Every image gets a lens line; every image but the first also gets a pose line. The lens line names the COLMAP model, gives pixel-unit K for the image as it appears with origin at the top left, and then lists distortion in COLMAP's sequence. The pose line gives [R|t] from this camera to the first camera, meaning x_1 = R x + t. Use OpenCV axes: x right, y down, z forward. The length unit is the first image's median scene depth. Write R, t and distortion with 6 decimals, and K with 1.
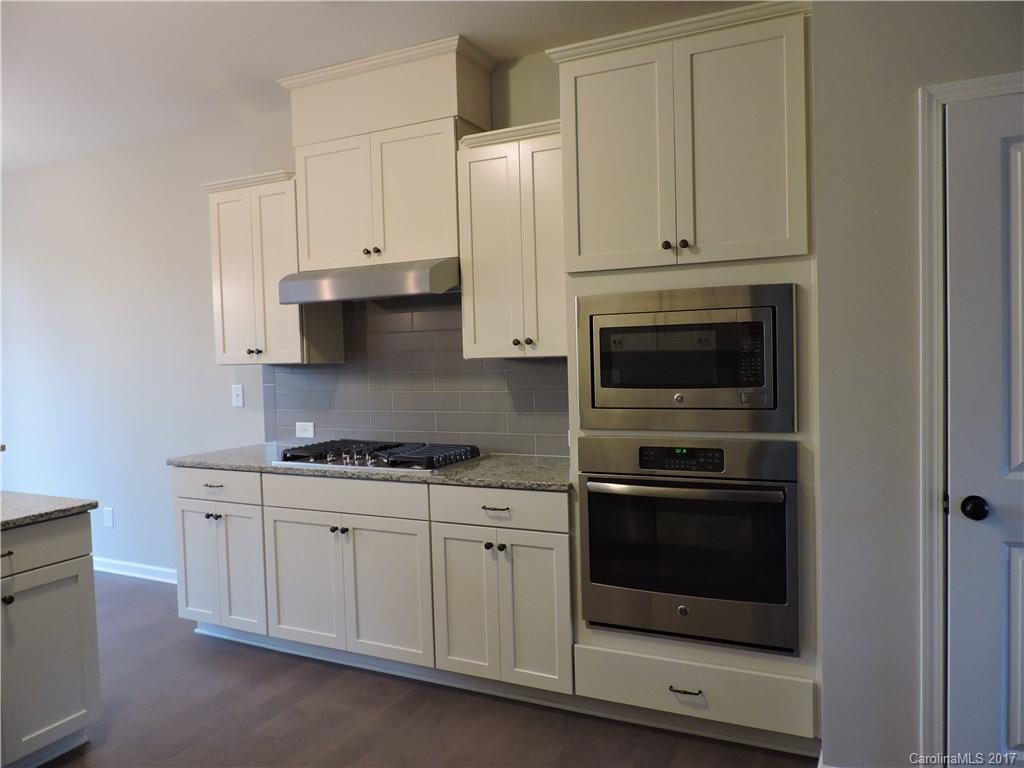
lens RADIAL K [[735.7, 0, 512.0], [0, 735.7, 384.0], [0, 0, 1]] dist [-0.038141, -0.000840]
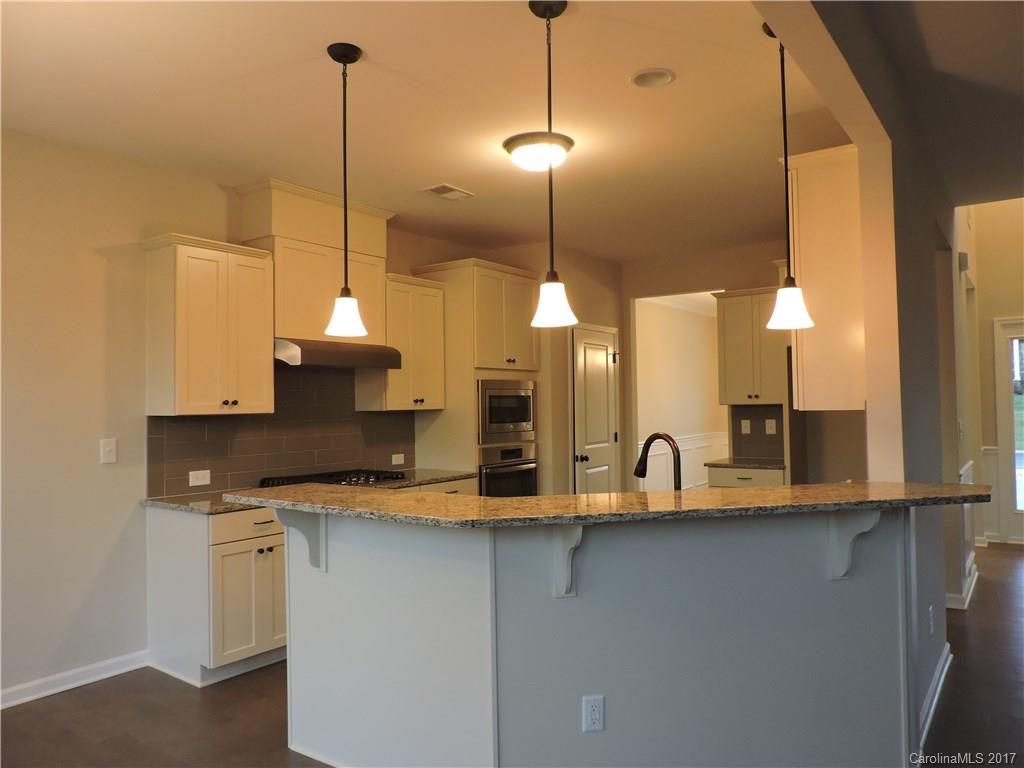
lens RADIAL K [[737.4, 0, 512.0], [0, 737.4, 384.0], [0, 0, 1]] dist [-0.018774, -0.000009]
pose [[0.172425, 0.053895, 0.983547, -1.900616], [0.052730, 0.996565, -0.063853, 0.029124], [-0.983610, 0.062872, 0.168991, 0.559469]]
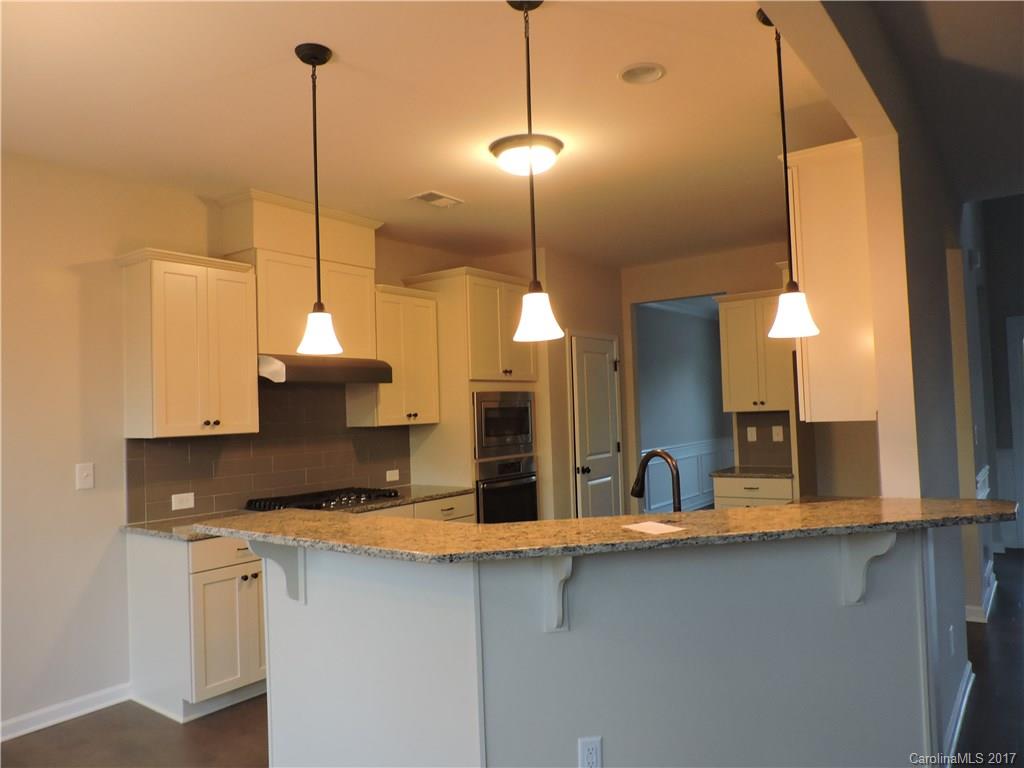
lens RADIAL K [[737.4, 0, 512.0], [0, 737.4, 384.0], [0, 0, 1]] dist [-0.018774, -0.000009]
pose [[0.182359, 0.058764, 0.981474, -1.832200], [0.072031, 0.994732, -0.072941, 0.012173], [-0.980590, 0.083998, 0.177166, 0.541990]]
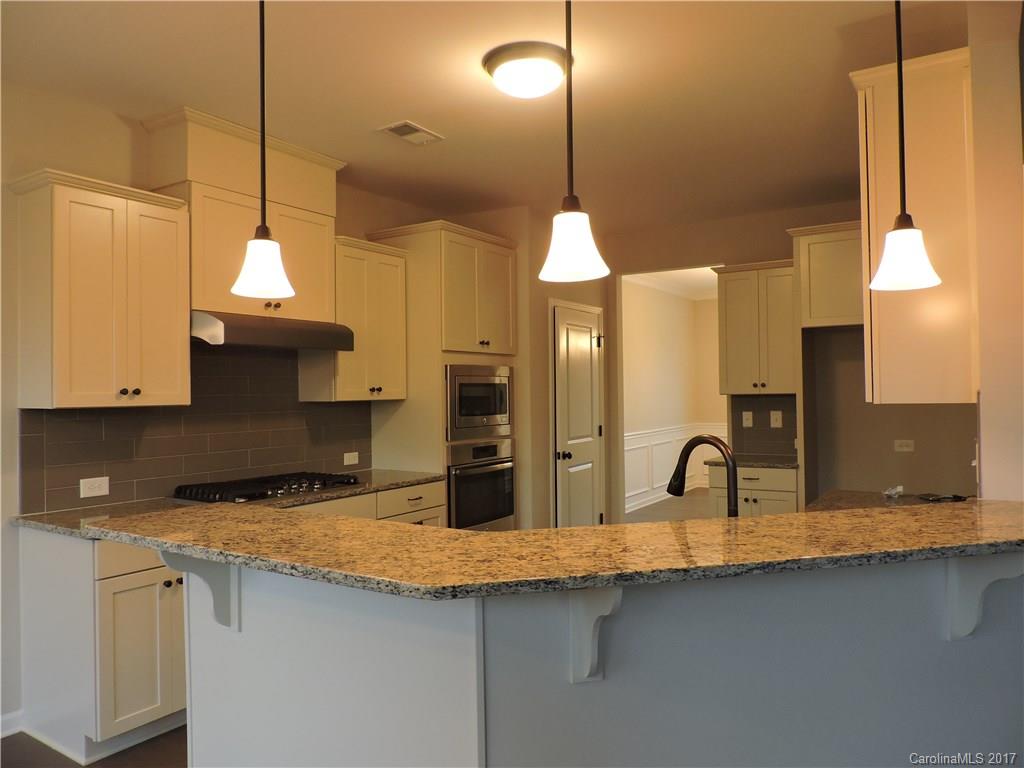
lens RADIAL K [[737.4, 0, 512.0], [0, 737.4, 384.0], [0, 0, 1]] dist [-0.018774, -0.000009]
pose [[0.121307, 0.038428, 0.991871, -1.600059], [0.053114, 0.997567, -0.045145, 0.013105], [-0.991193, 0.058158, 0.118971, 0.641332]]
